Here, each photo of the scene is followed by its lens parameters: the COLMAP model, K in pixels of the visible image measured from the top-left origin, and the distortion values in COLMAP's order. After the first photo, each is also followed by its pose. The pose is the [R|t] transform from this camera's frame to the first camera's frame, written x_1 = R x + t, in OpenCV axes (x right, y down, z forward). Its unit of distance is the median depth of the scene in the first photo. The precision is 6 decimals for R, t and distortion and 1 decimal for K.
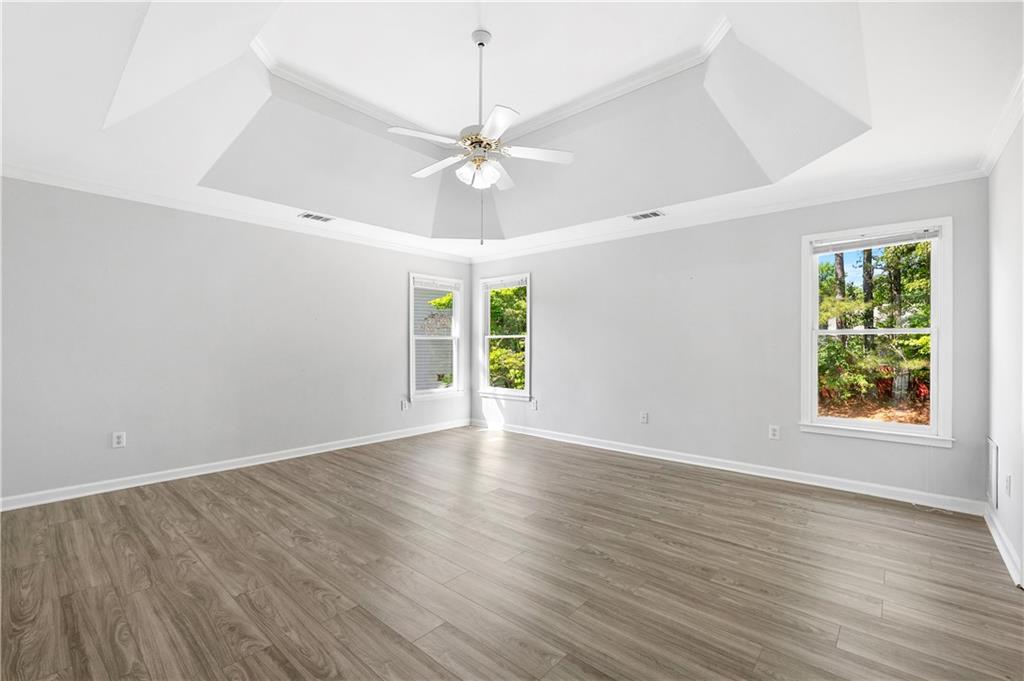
lens RADIAL K [[440.3, 0, 508.9], [0, 440.3, 342.6], [0, 0, 1]] dist [-0.005830, -0.000148]
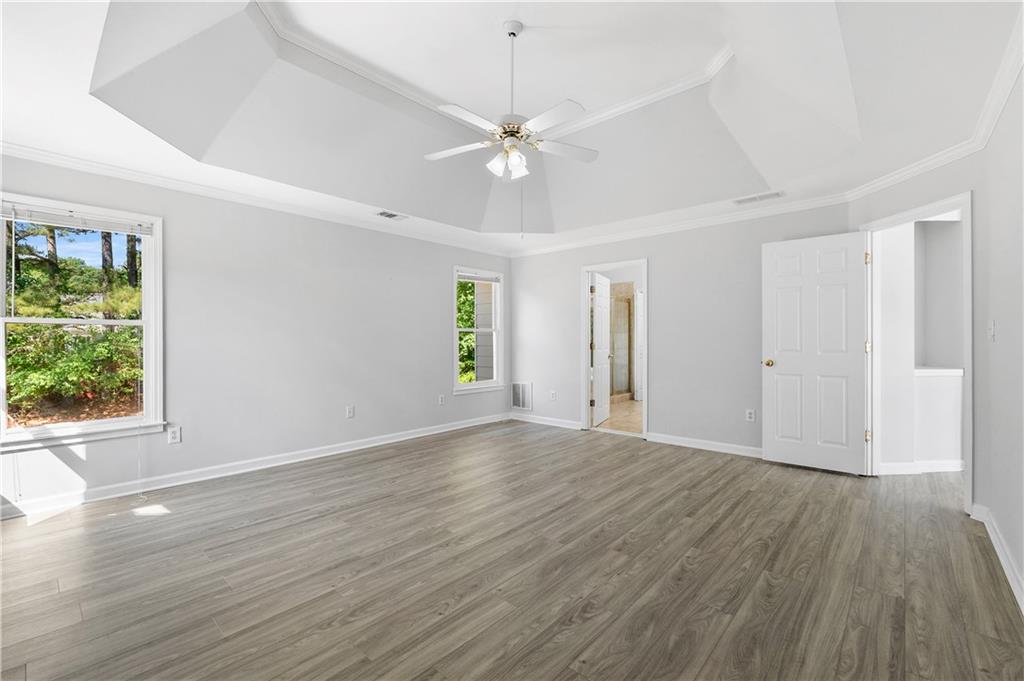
lens RADIAL K [[440.3, 0, 508.9], [0, 440.3, 342.6], [0, 0, 1]] dist [-0.005830, -0.000148]
pose [[0.007220, -0.010535, 0.999918, -1.070163], [-0.004339, 0.999935, 0.010567, 0.005263], [-0.999965, -0.004415, 0.007174, 1.019487]]
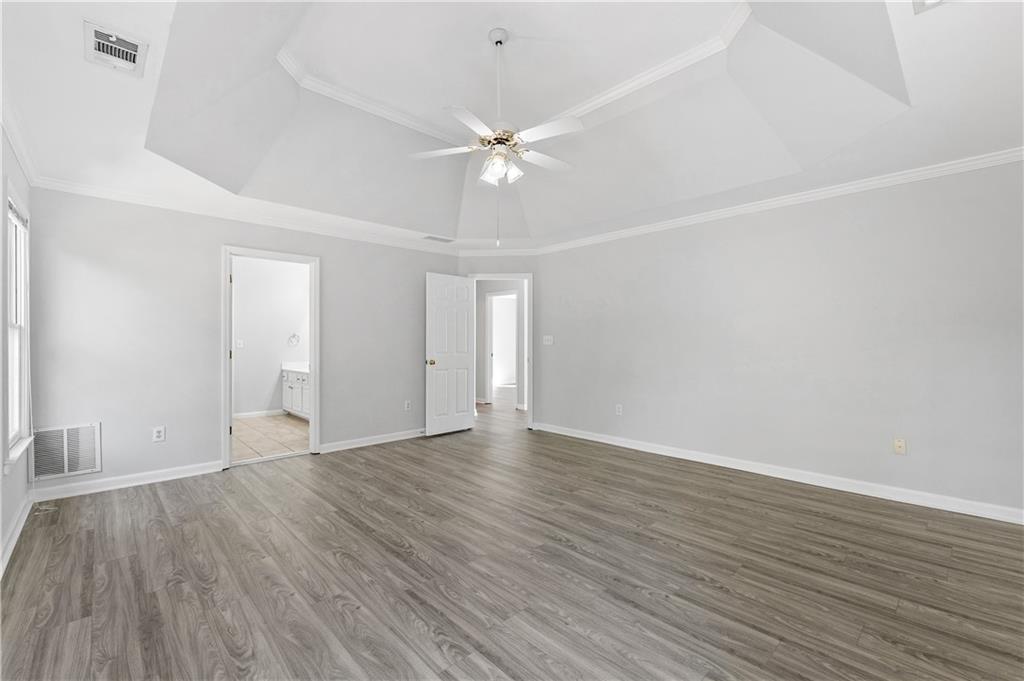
lens RADIAL K [[441.2, 0, 512.0], [0, 441.2, 340.5], [0, 0, 1]] dist [-0.004565, -0.000359]
pose [[-0.996908, -0.000047, 0.078579, -0.174000], [-0.001045, 0.999919, -0.012661, 0.012013], [-0.078572, -0.012704, -0.996828, 2.027893]]
